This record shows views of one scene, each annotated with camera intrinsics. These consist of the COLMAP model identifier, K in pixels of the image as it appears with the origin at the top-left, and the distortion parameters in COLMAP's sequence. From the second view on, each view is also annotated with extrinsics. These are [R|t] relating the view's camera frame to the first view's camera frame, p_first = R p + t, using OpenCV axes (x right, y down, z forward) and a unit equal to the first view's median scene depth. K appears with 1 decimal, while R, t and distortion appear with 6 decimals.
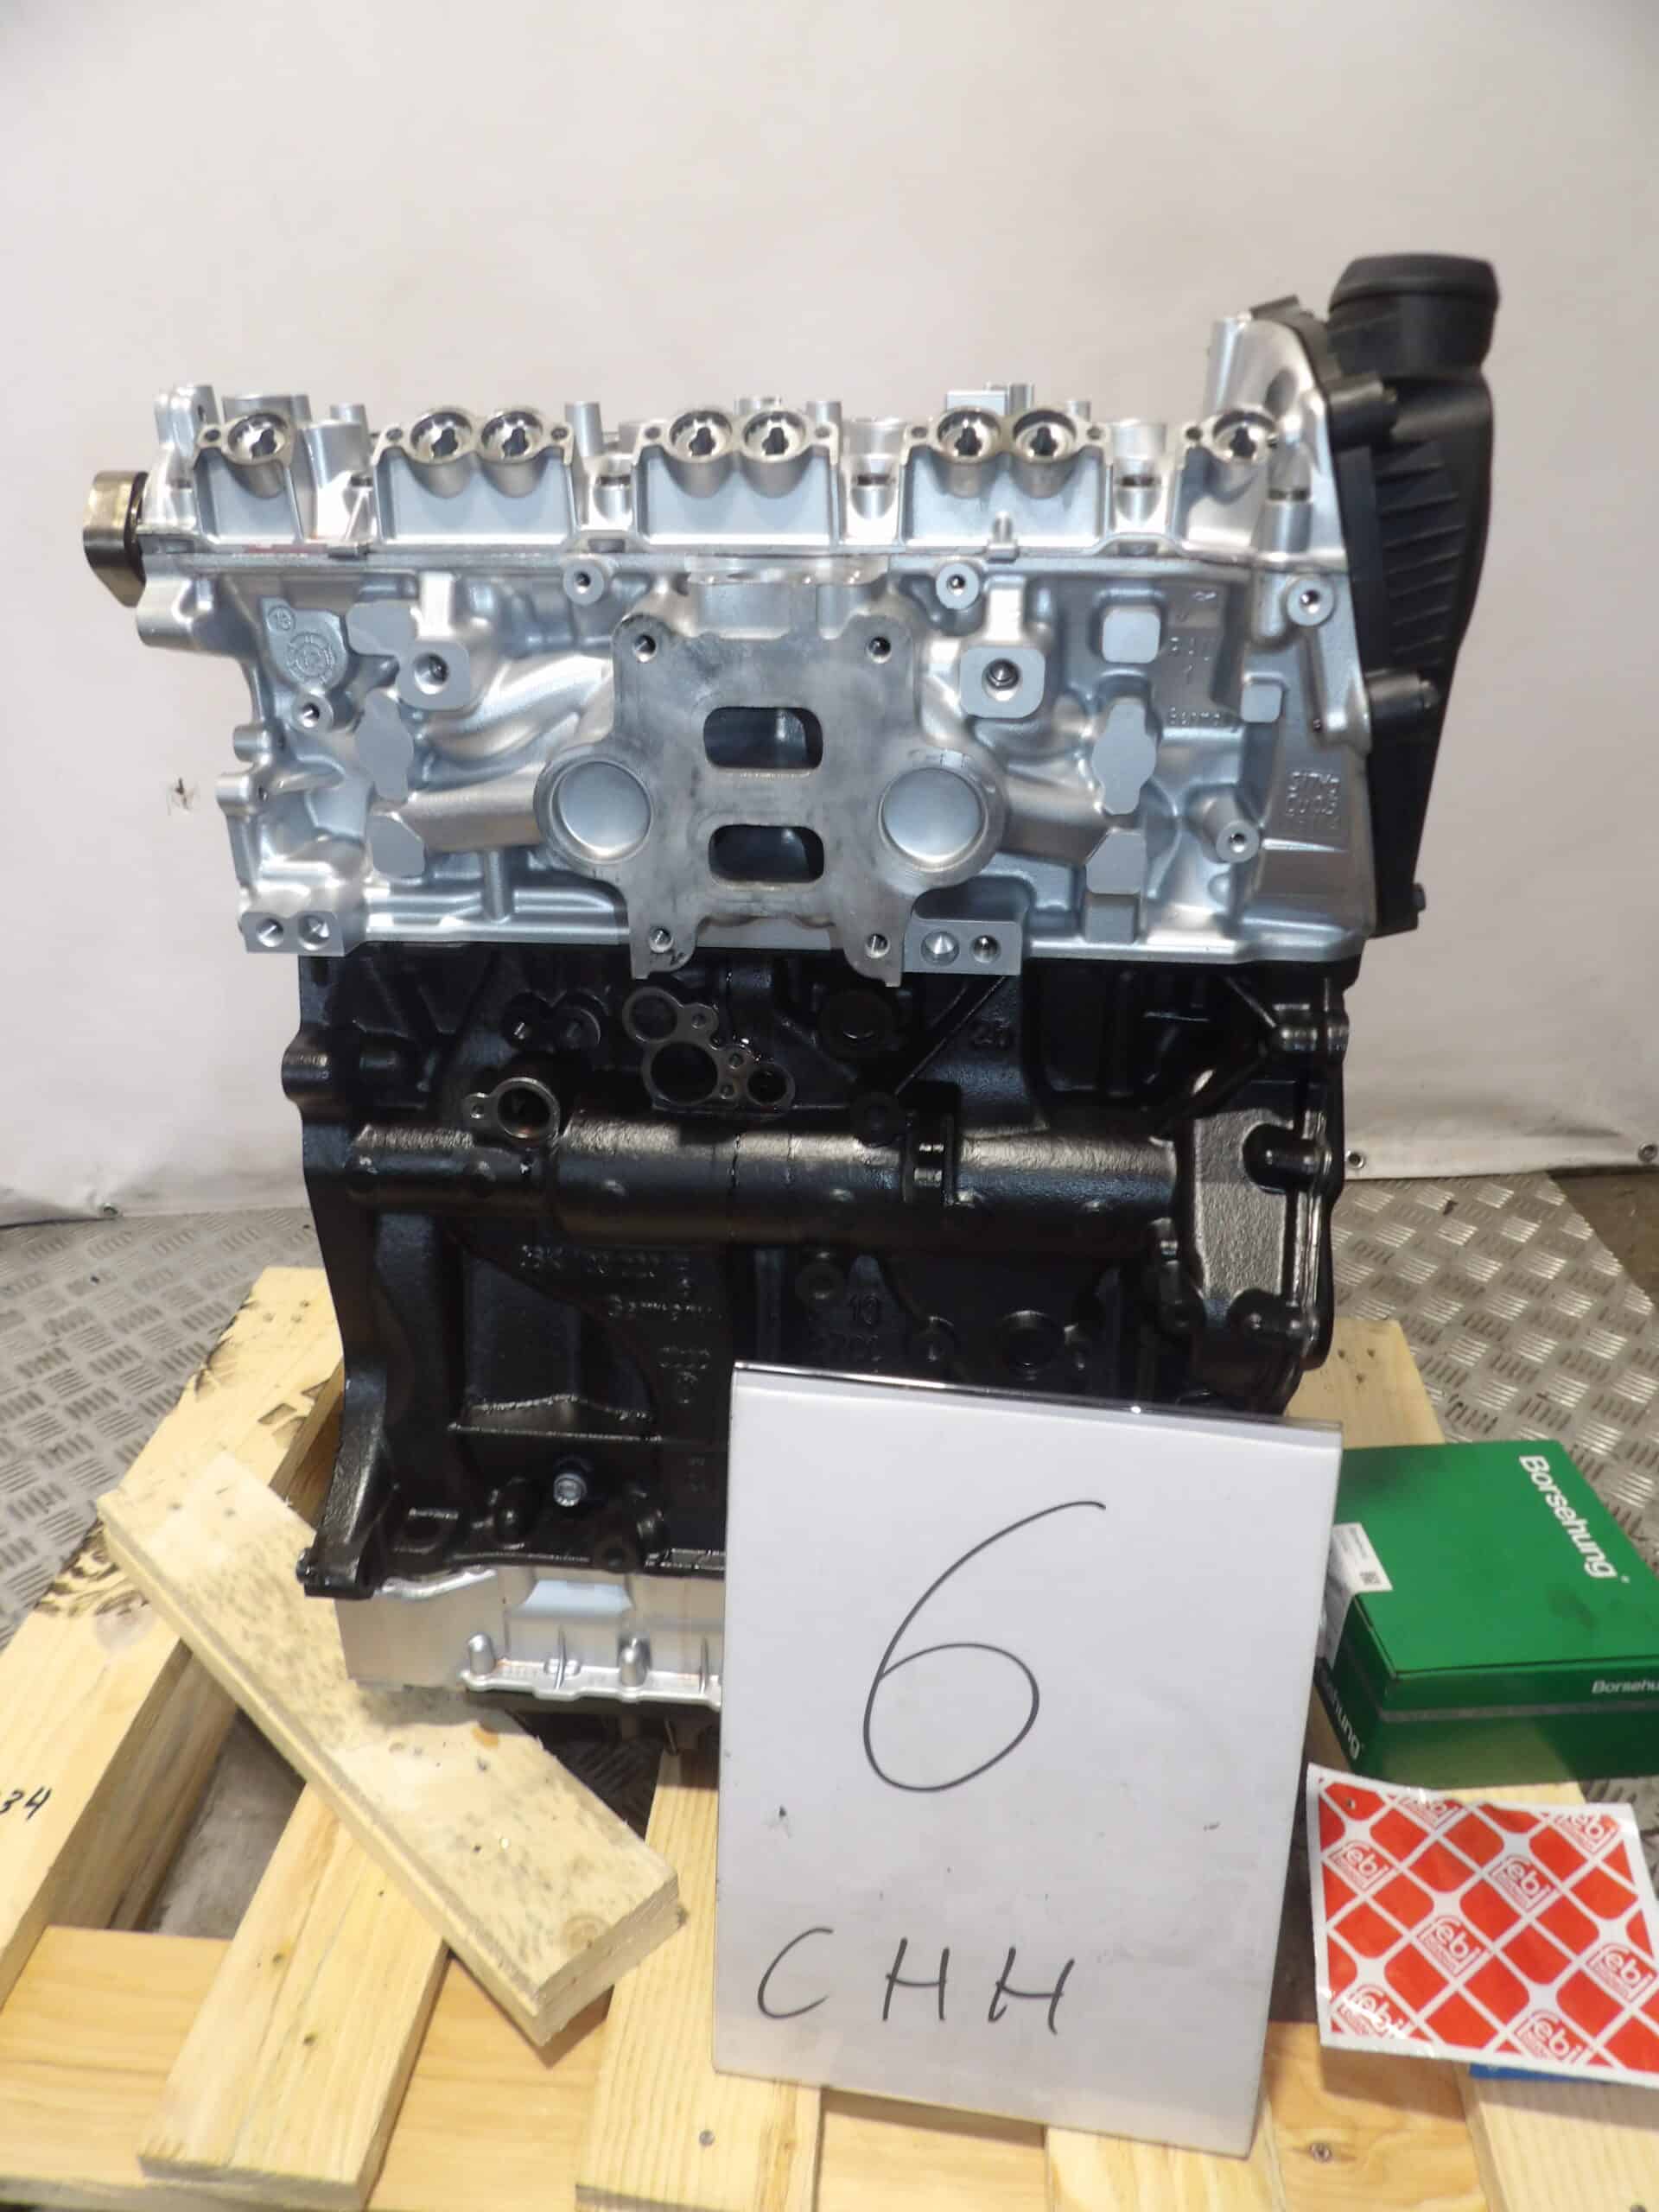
lens RADIAL K [[1559.5, 0, 829.5], [0, 1559.5, 1106.0], [0, 0, 1]] dist [0.006638, -0.001385]
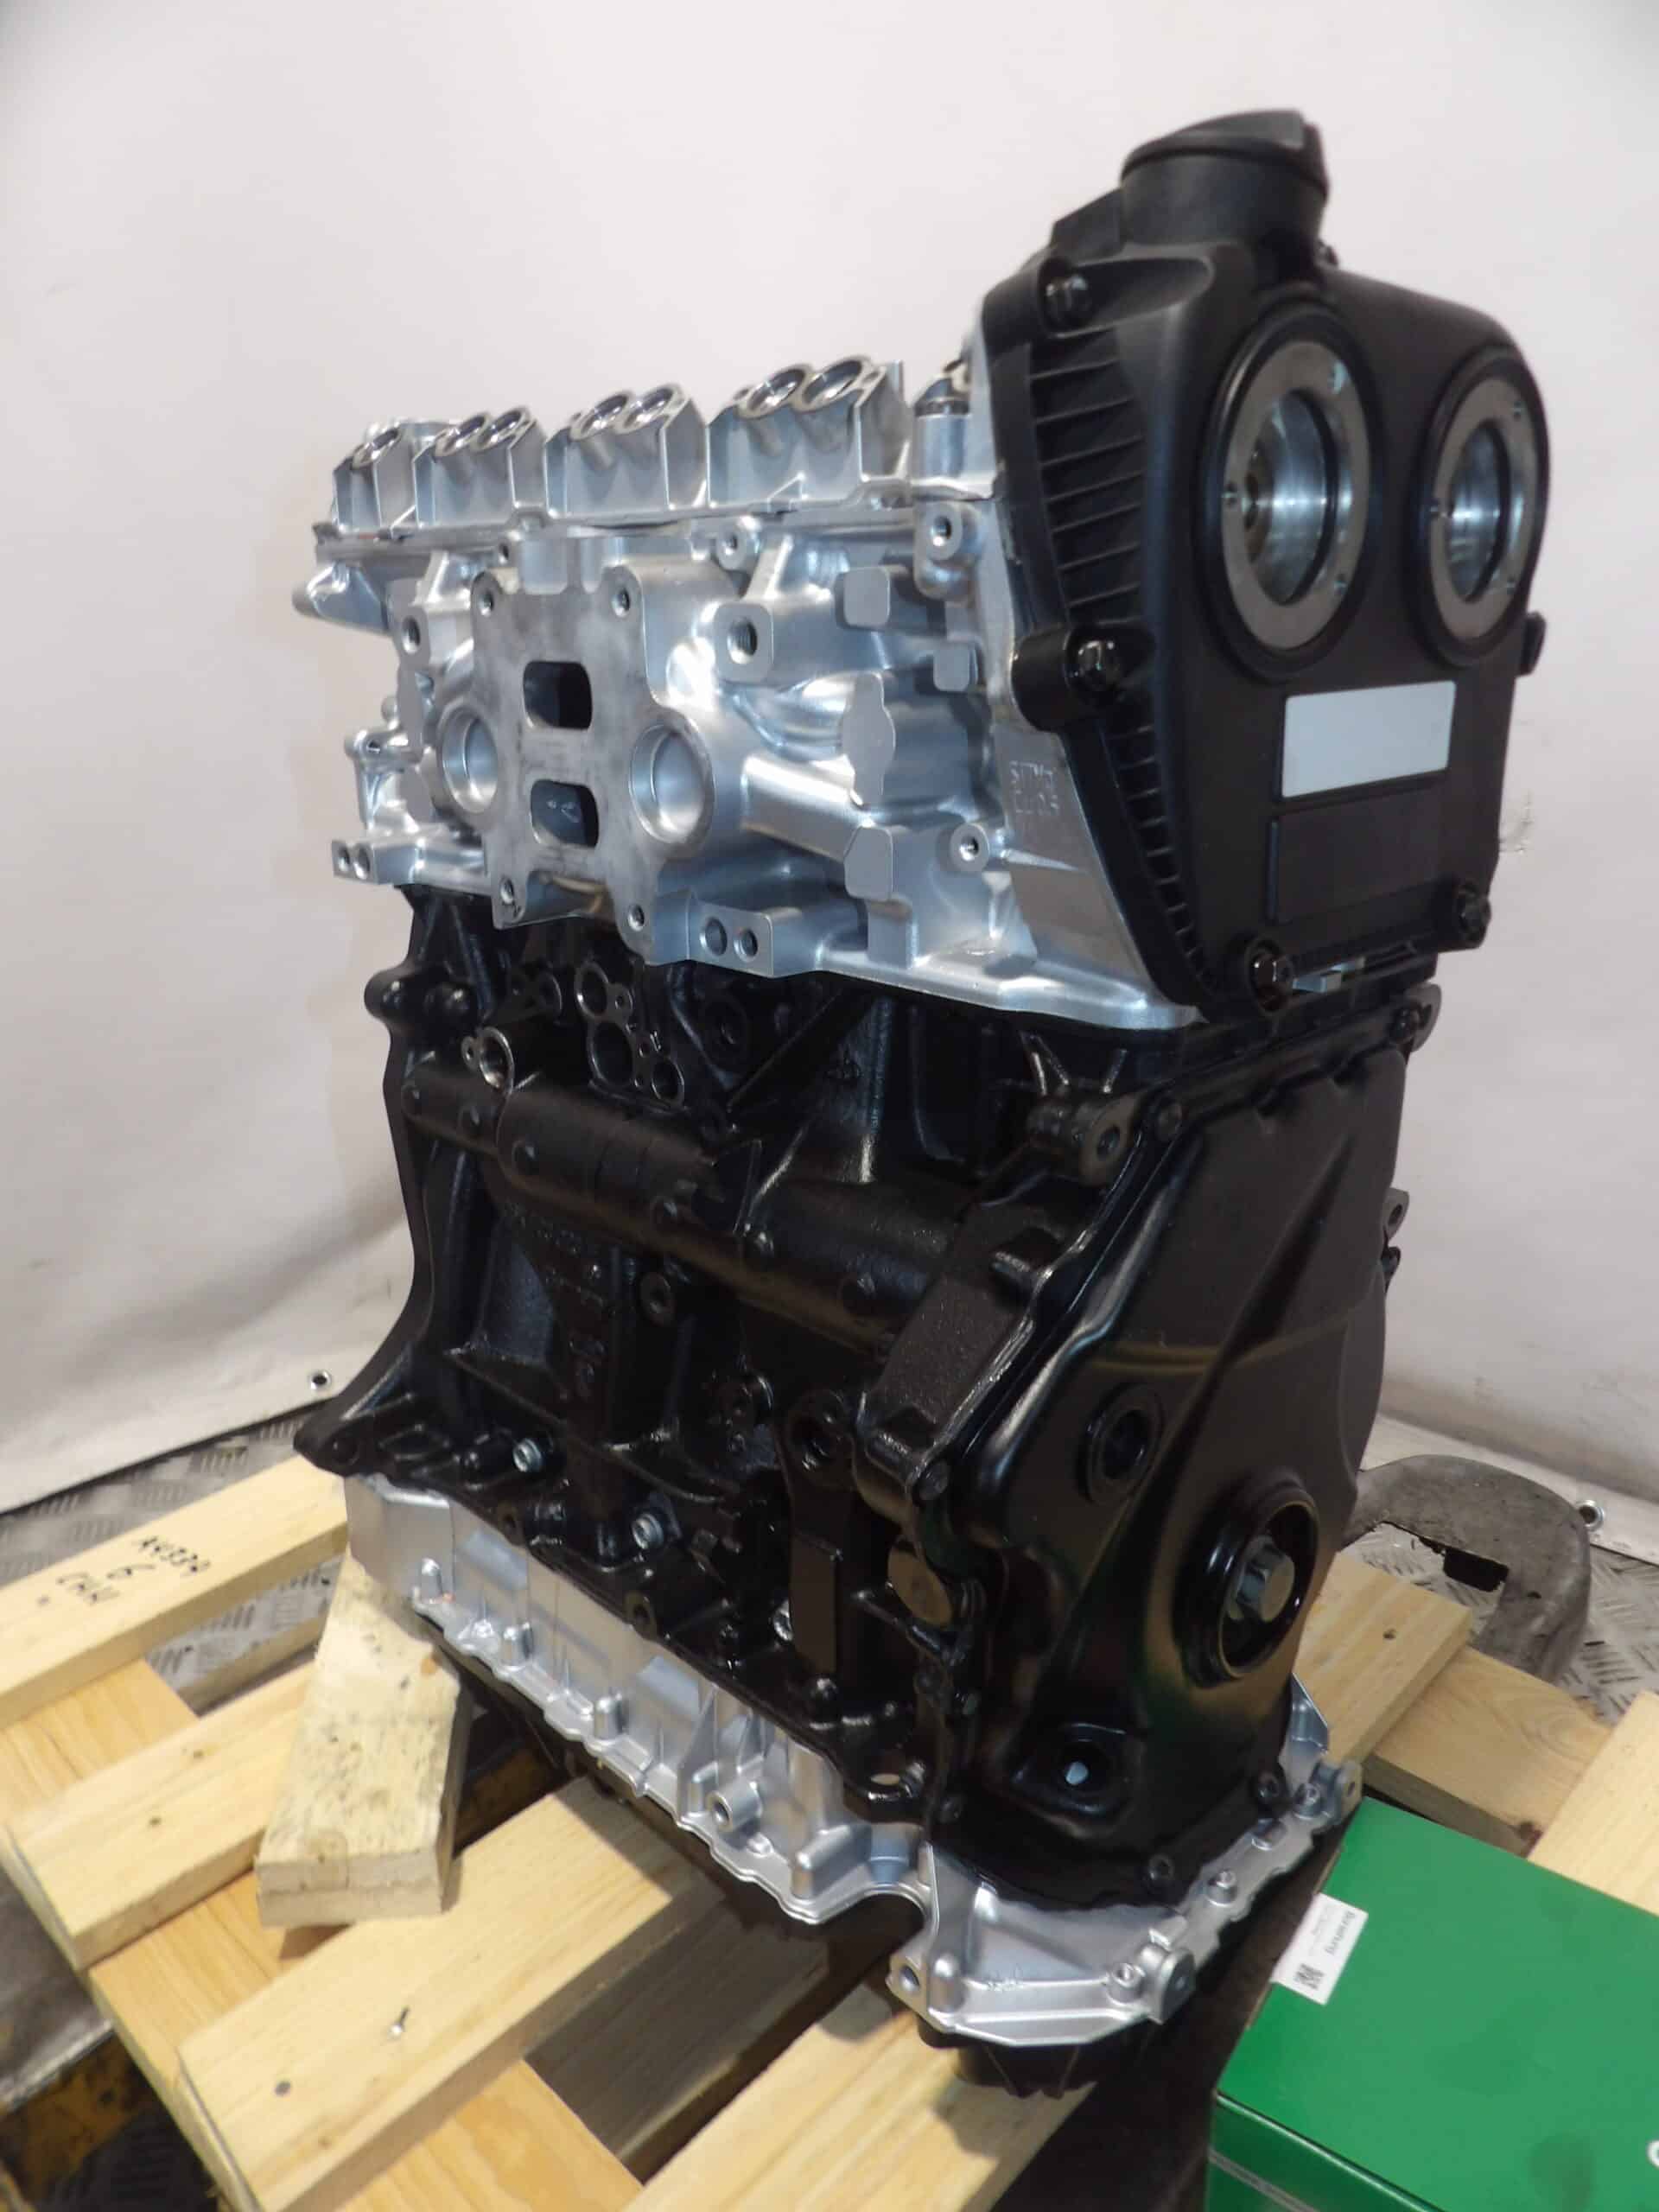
lens RADIAL K [[1539.1, 0, 829.5], [0, 1539.1, 1106.0], [0, 0, 1]] dist [0.001729, 0.003463]
pose [[0.780156, 0.197848, -0.593476, 0.716521], [-0.272723, 0.961341, -0.038026, 0.011775], [0.563009, 0.191521, 0.803953, 0.332732]]
